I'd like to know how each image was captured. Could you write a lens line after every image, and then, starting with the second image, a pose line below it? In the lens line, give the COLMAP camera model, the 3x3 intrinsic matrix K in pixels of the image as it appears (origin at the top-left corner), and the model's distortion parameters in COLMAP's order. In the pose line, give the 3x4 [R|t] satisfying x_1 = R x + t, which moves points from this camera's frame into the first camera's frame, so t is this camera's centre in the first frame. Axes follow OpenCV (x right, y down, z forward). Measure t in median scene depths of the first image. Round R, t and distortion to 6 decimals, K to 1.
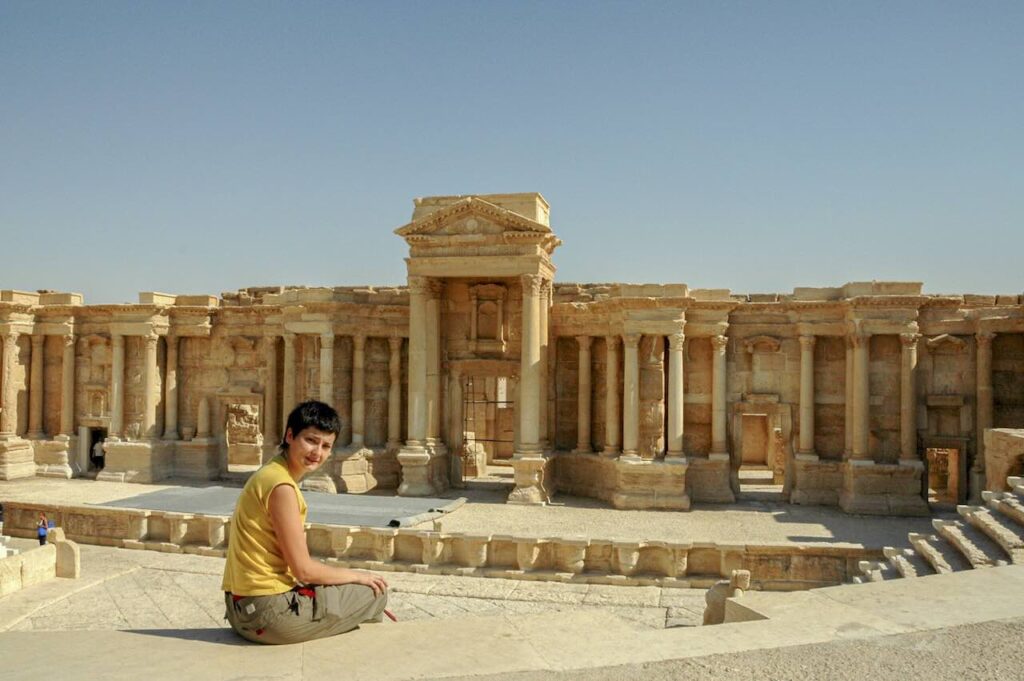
lens RADIAL K [[889.3, 0, 512.0], [0, 889.3, 340.5], [0, 0, 1]] dist [-0.179044, 0.162014]
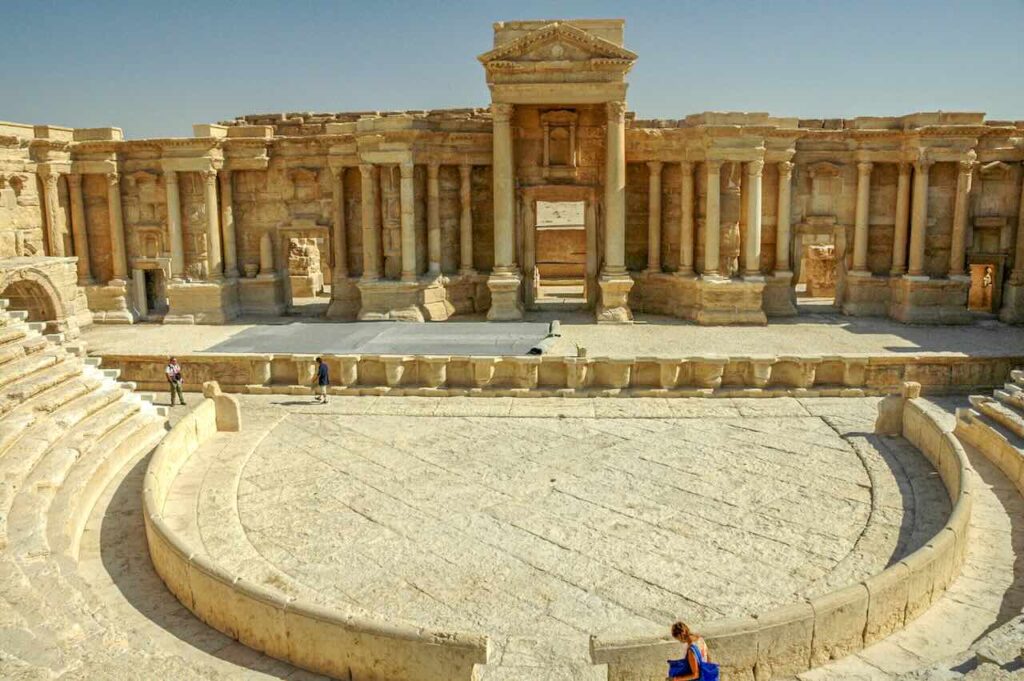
lens RADIAL K [[823.5, 0, 512.0], [0, 823.5, 340.5], [0, 0, 1]] dist [-0.169785, 0.160986]
pose [[0.987421, -0.049502, 0.150161, -0.249582], [0.015098, 0.974906, 0.222106, -0.015648], [-0.157388, -0.217045, 0.963390, 0.063976]]
